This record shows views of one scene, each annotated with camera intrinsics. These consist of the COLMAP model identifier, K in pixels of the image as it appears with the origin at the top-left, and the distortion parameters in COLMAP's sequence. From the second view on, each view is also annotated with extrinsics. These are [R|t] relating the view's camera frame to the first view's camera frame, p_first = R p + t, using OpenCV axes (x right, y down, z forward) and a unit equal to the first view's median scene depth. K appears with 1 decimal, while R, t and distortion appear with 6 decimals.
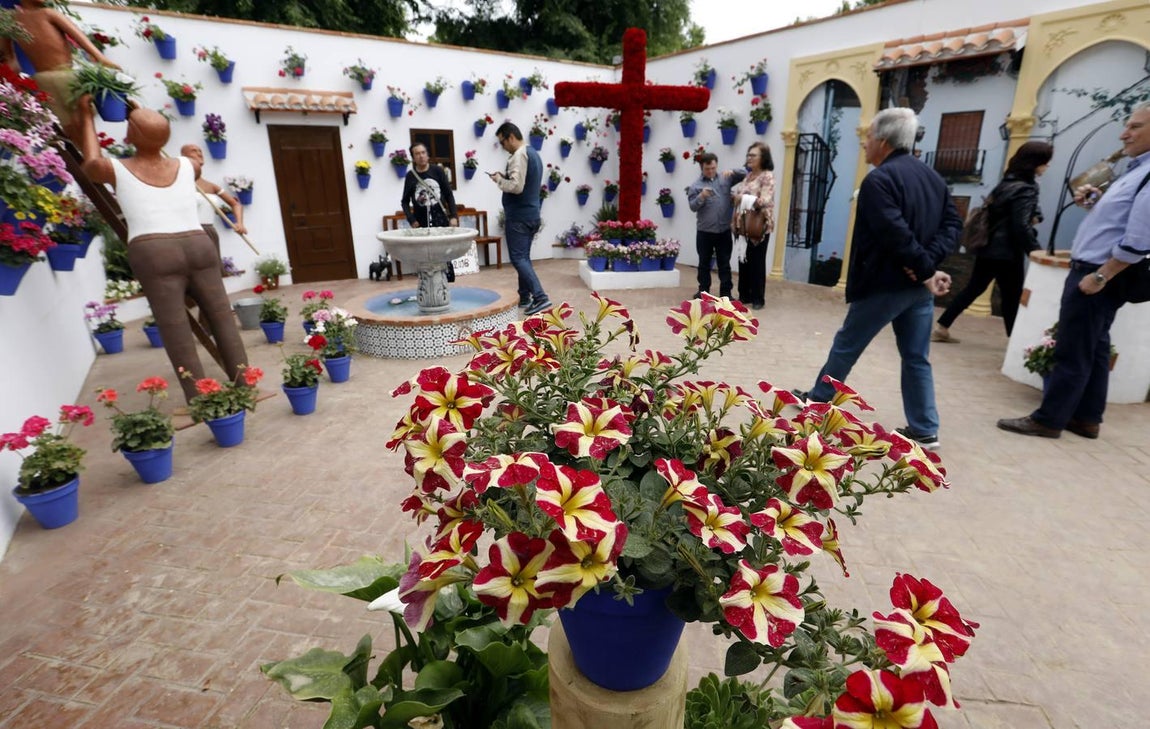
lens RADIAL K [[545.6, 0, 575.0], [0, 545.6, 364.5], [0, 0, 1]] dist [-0.059038, 0.021045]
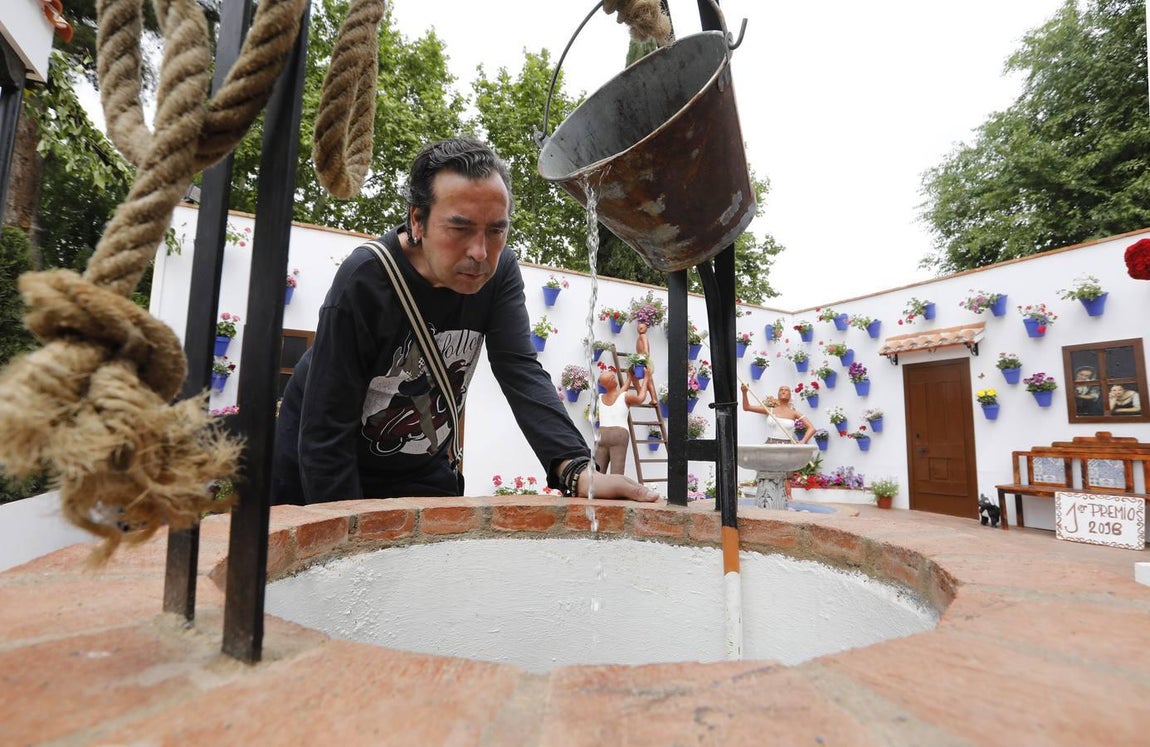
lens RADIAL K [[531.9, 0, 607.3], [0, 531.9, 376.4], [0, 0, 1]] dist [0.001750, 0.001172]
pose [[-0.071397, -0.109238, -0.991448, 0.559587], [-0.338491, 0.937653, -0.078935, -0.115310], [0.938257, 0.329961, -0.103921, 0.497525]]
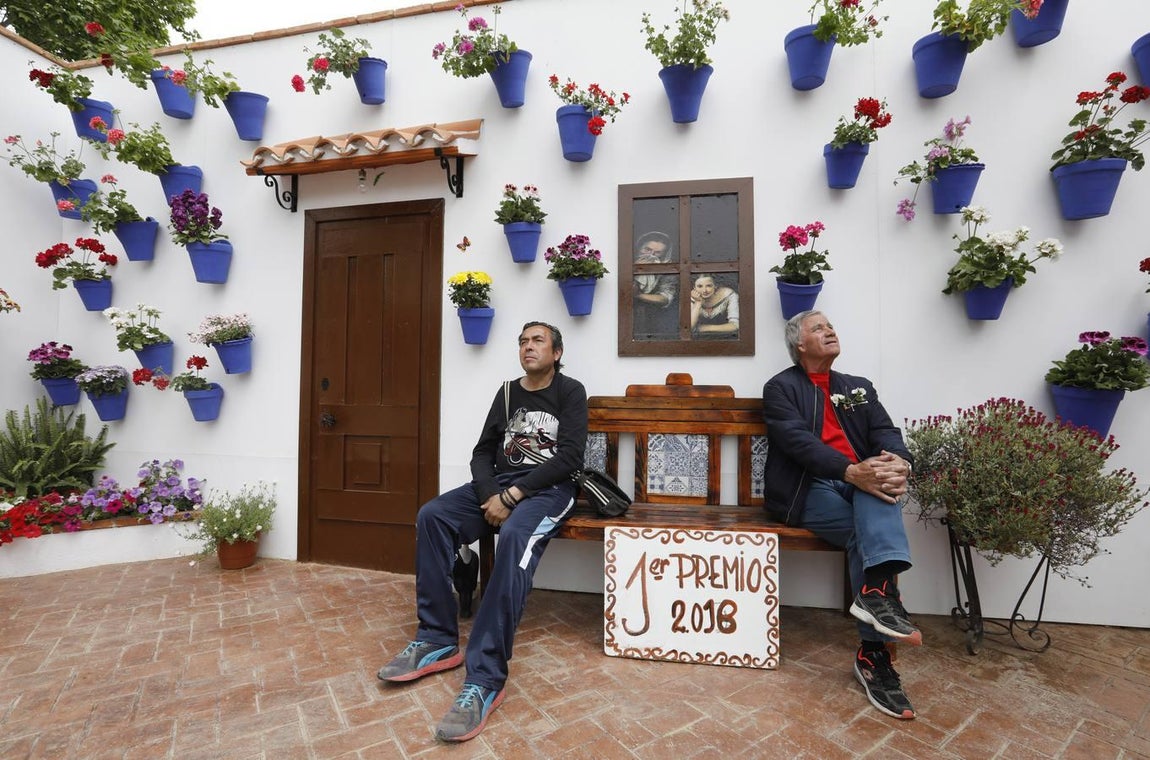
lens RADIAL K [[532.0, 0, 578.5], [0, 532.0, 381.2], [0, 0, 1]] dist [-0.060595, 0.025160]
pose [[0.694615, -0.009197, -0.719323, -0.080240], [-0.247132, 0.936013, -0.250611, -0.239643], [0.675600, 0.351846, 0.647895, 0.859524]]
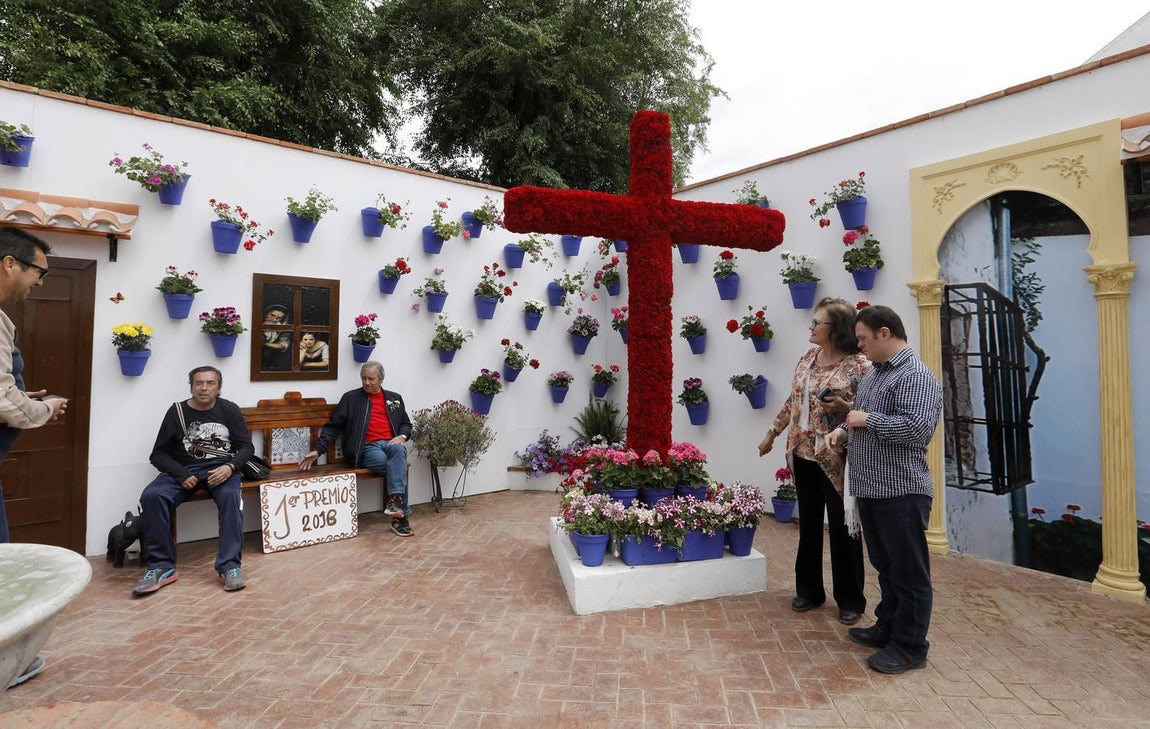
lens RADIAL K [[548.2, 0, 597.7], [0, 548.2, 334.9], [0, 0, 1]] dist [-0.054458, 0.021384]
pose [[0.997038, 0.010498, 0.076191, 0.012953], [0.018277, 0.929921, -0.367306, -0.176394], [-0.074707, 0.367610, 0.926974, 0.505185]]
